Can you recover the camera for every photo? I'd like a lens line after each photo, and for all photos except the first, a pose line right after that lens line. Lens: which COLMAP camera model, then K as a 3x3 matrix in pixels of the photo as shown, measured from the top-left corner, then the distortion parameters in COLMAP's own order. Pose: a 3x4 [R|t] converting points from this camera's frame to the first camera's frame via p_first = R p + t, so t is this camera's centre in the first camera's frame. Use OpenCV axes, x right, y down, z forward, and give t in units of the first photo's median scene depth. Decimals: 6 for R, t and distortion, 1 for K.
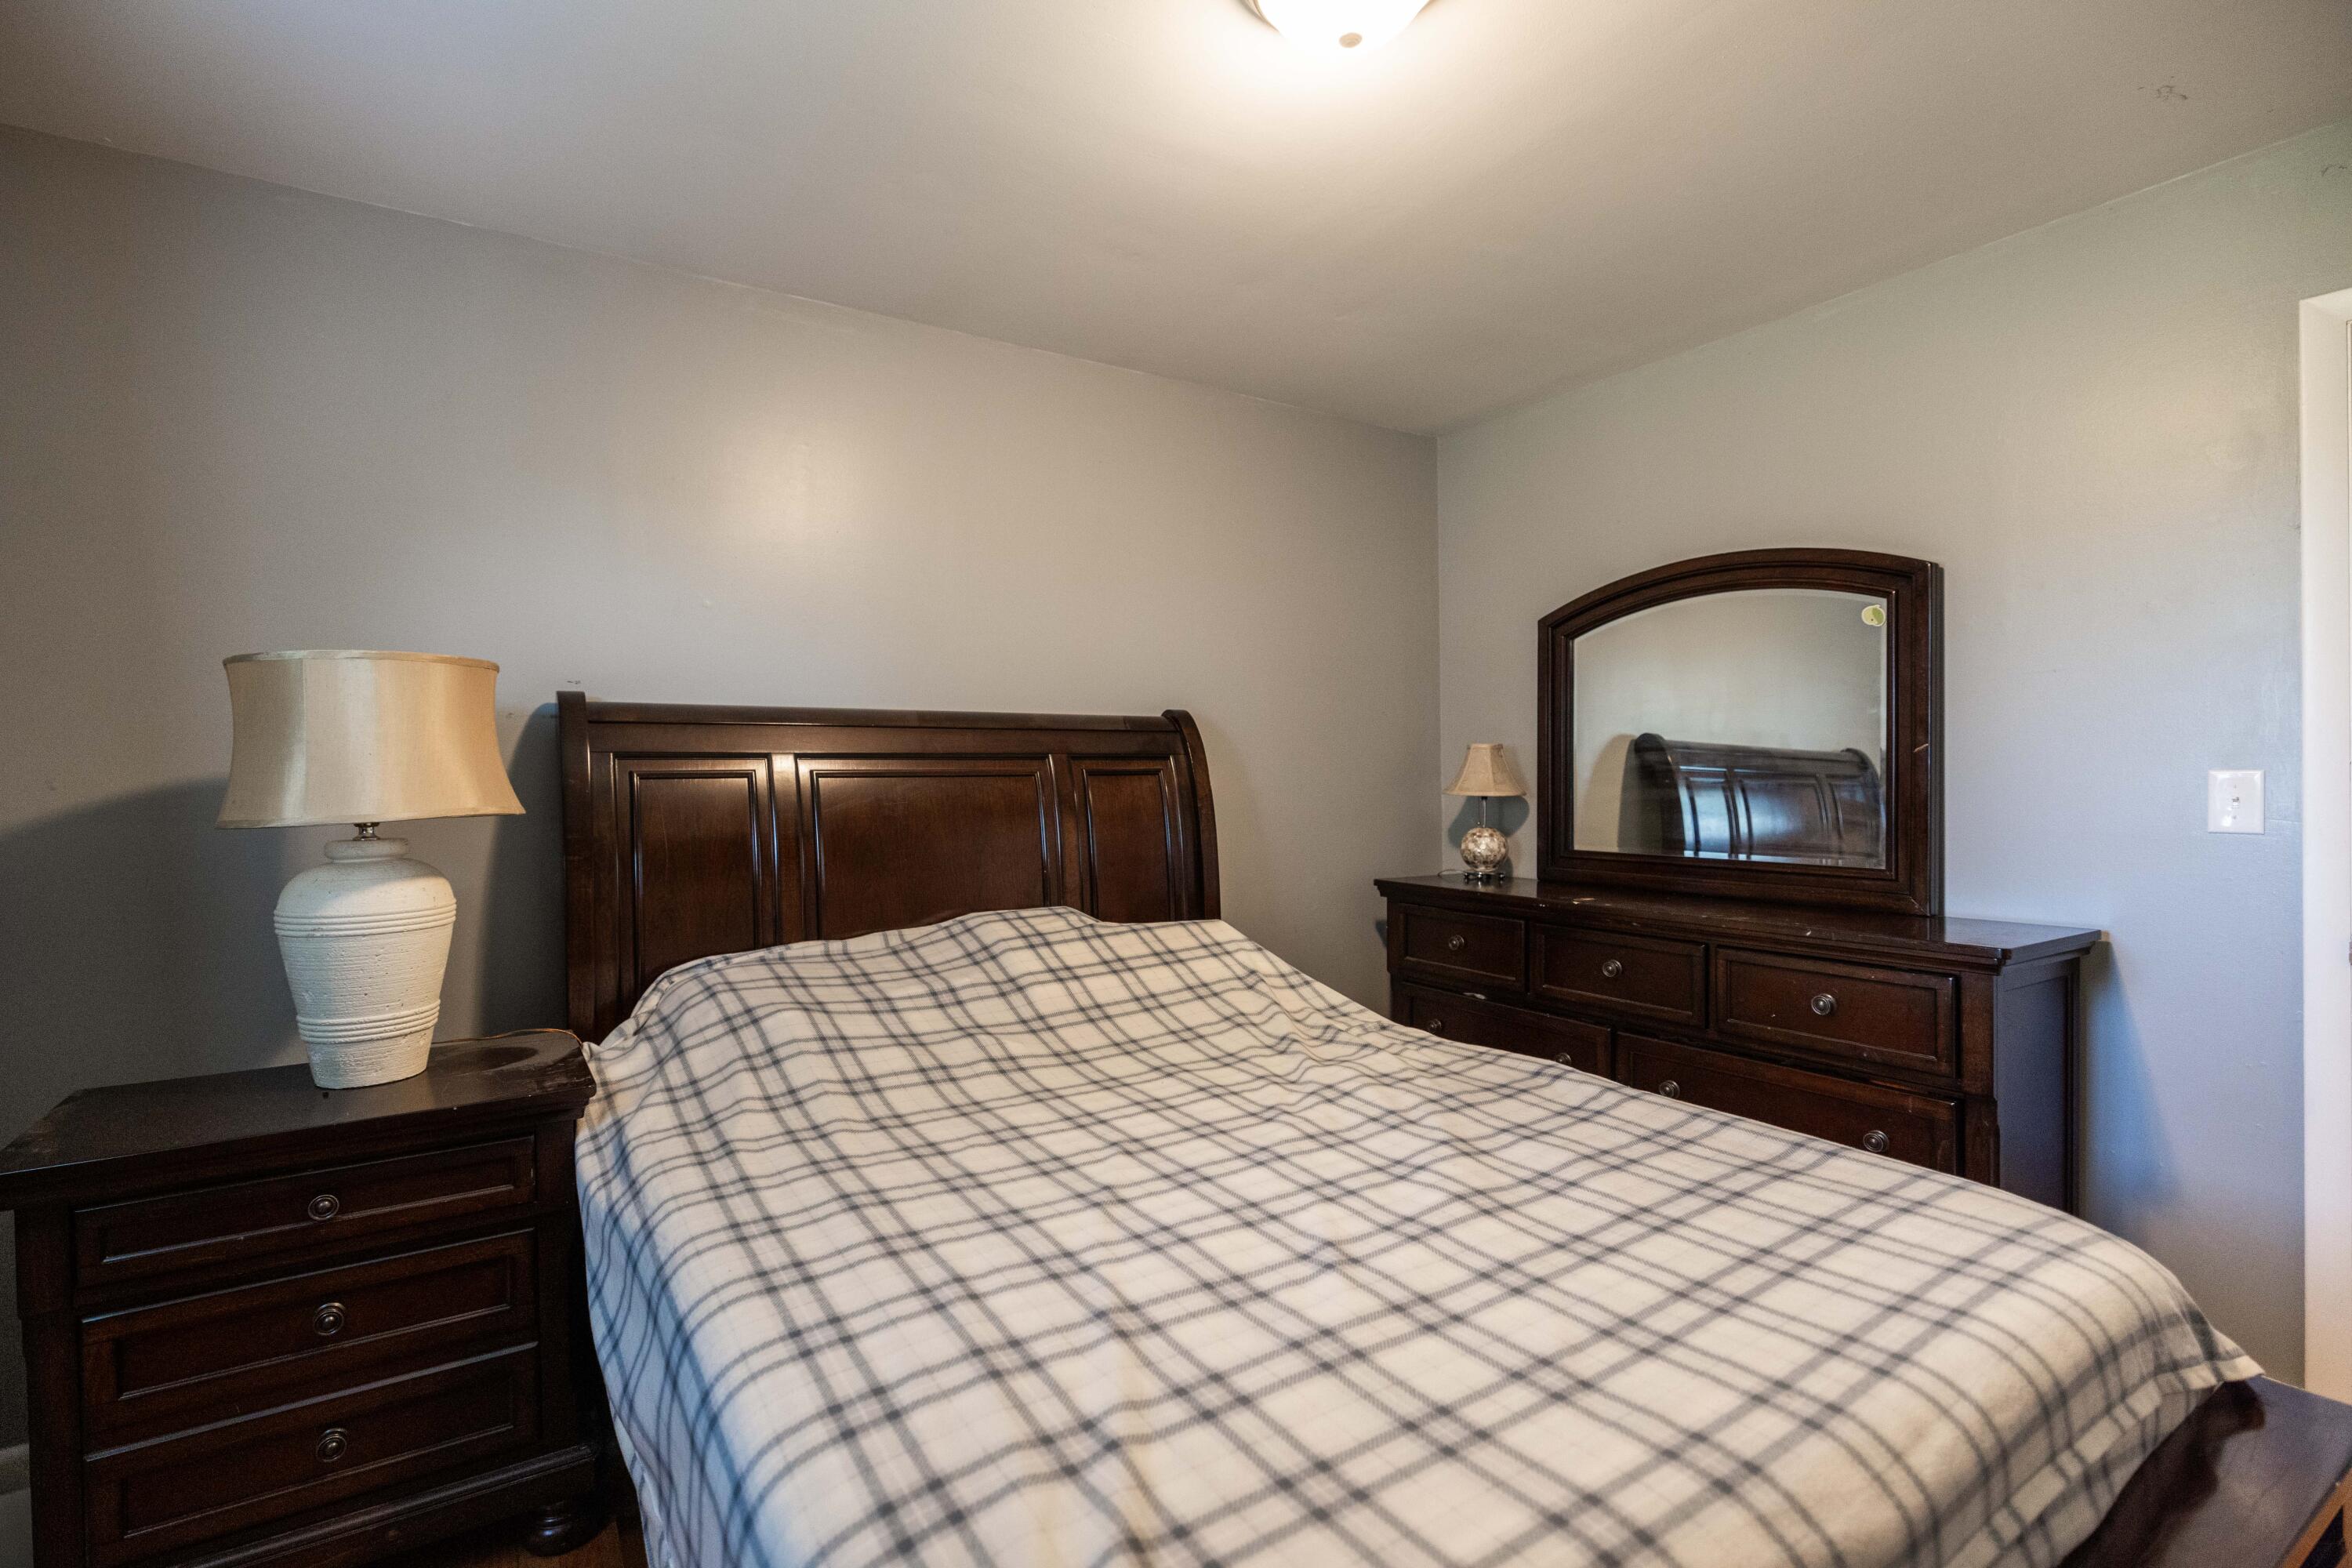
lens RADIAL K [[1039.3, 0, 1154.0], [0, 1039.3, 782.7], [0, 0, 1]] dist [-0.010851, 0.000320]
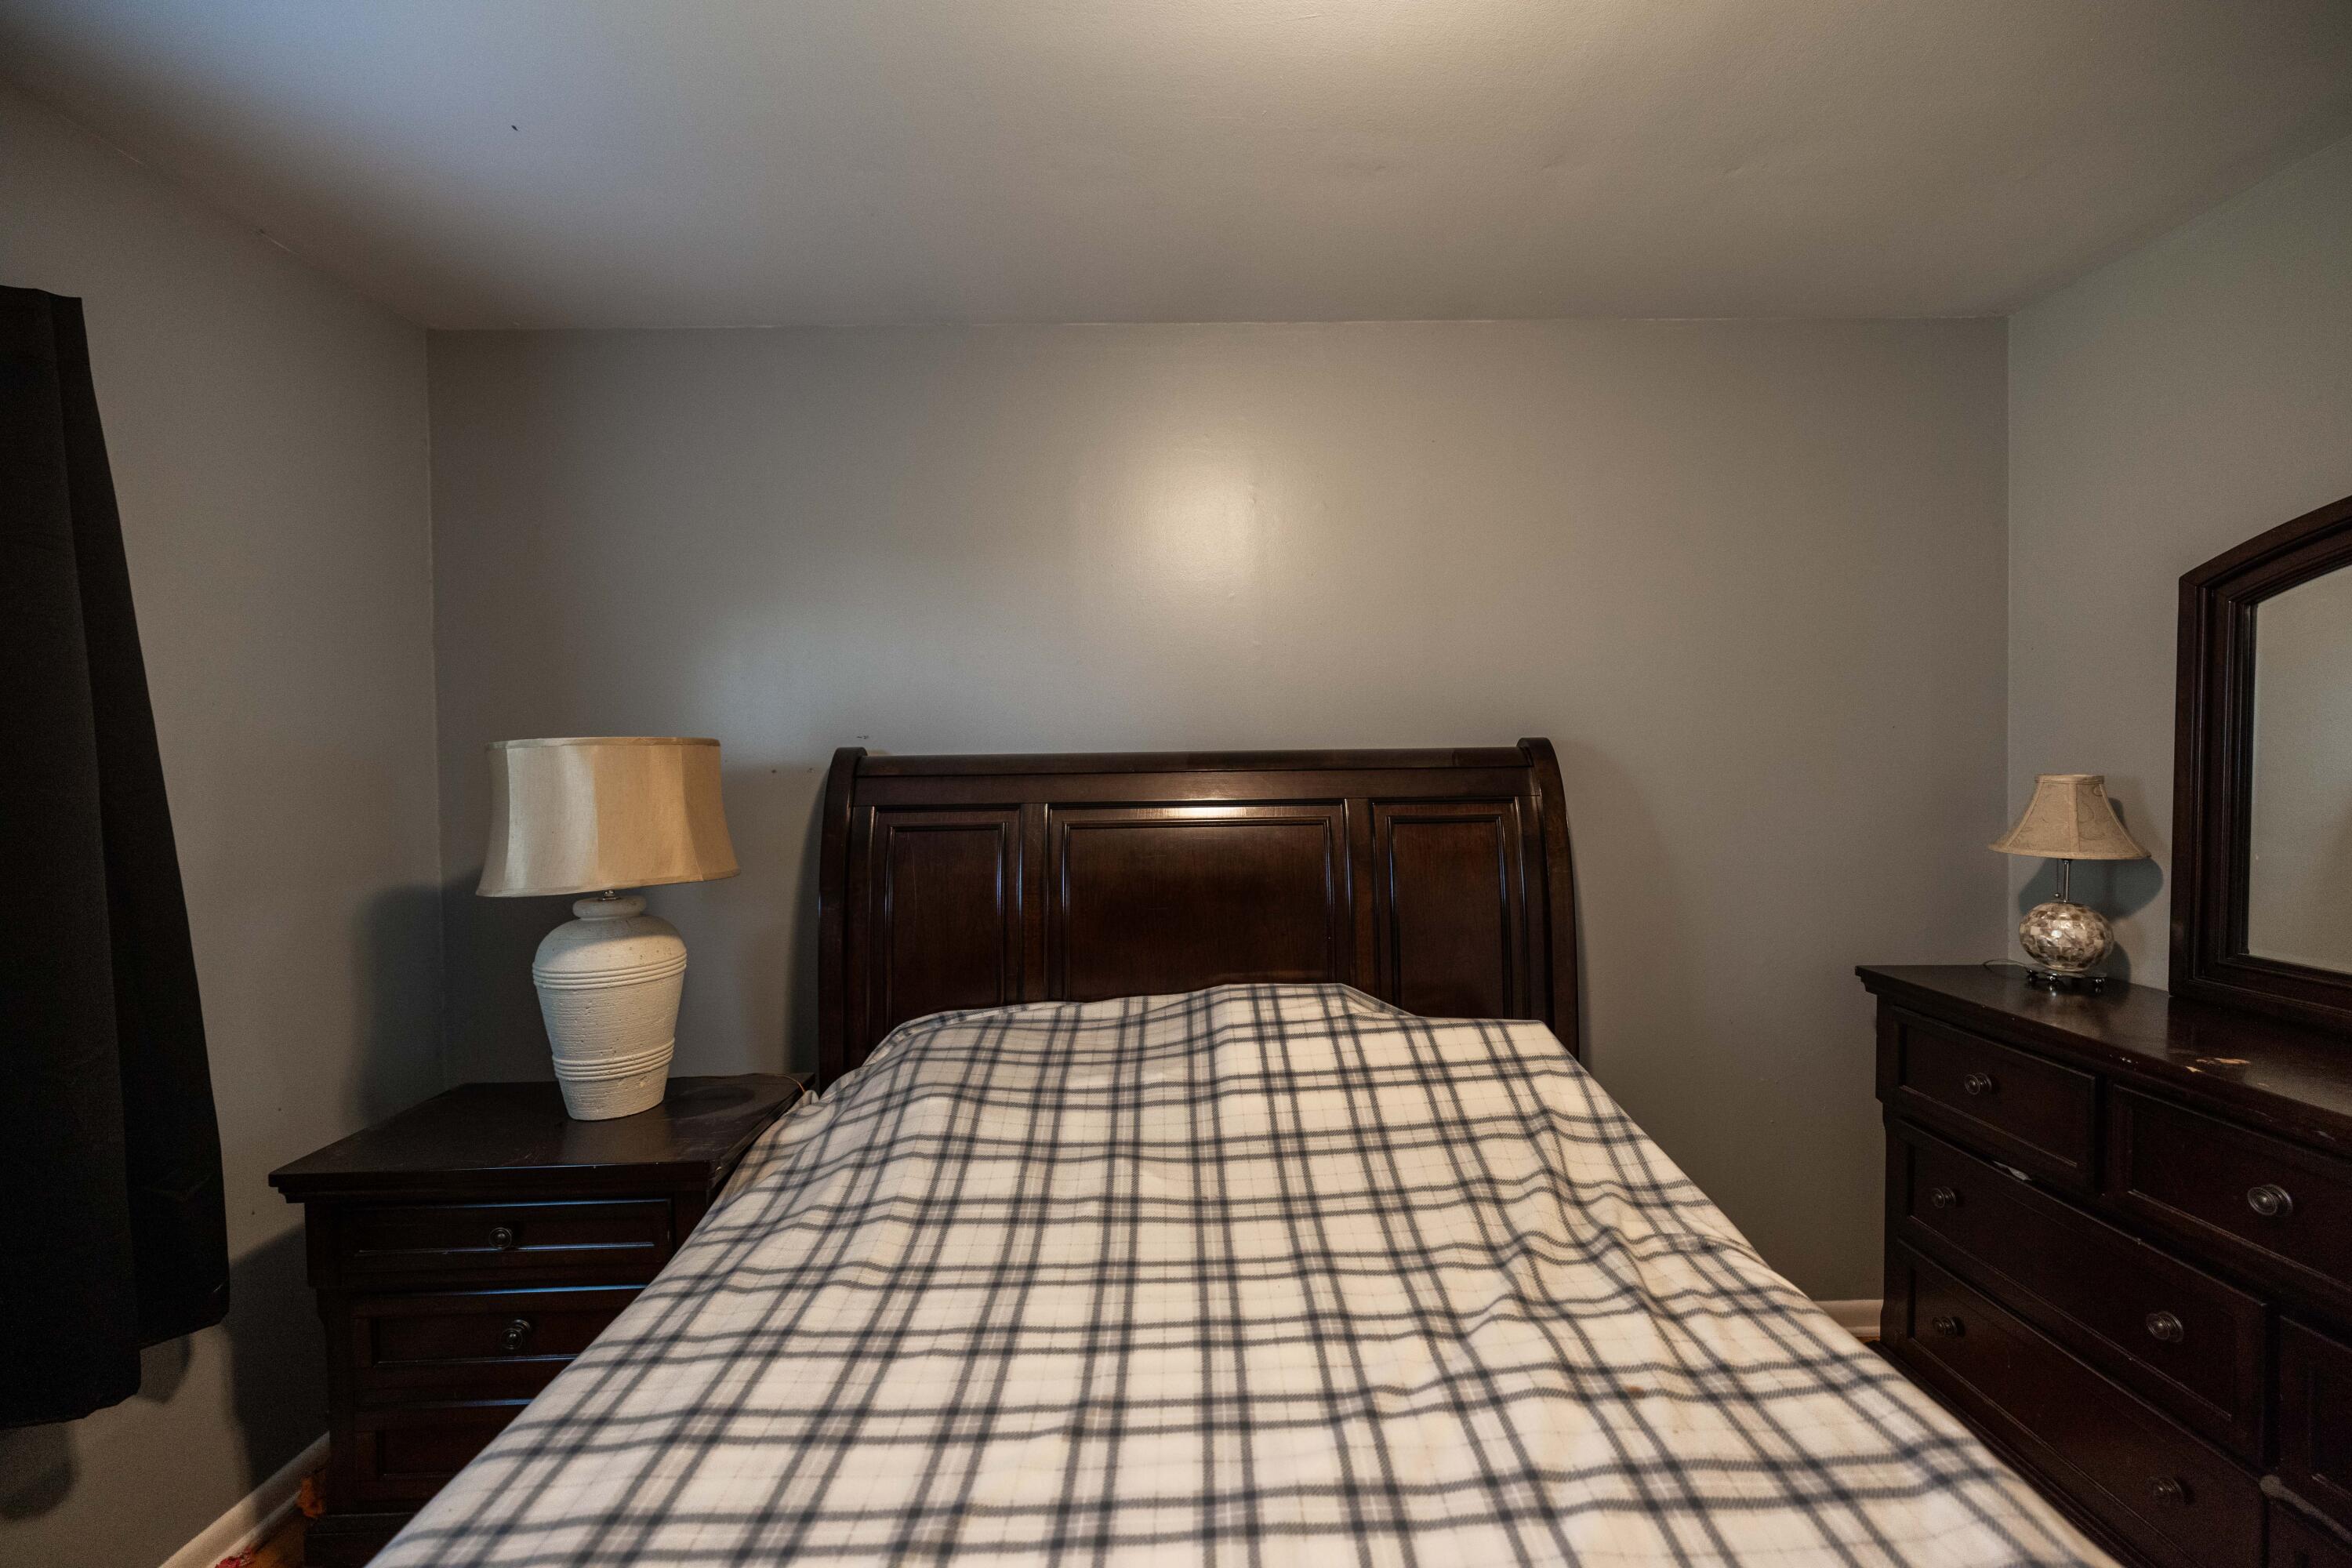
lens RADIAL K [[983.2, 0, 1176.0], [0, 983.2, 784.0], [0, 0, 1]] dist [0.001036, -0.000846]
pose [[0.858972, 0.008095, -0.511959, 0.210522], [0.000493, 0.999861, 0.016636, -0.057719], [0.512022, -0.014542, 0.858849, 0.252168]]
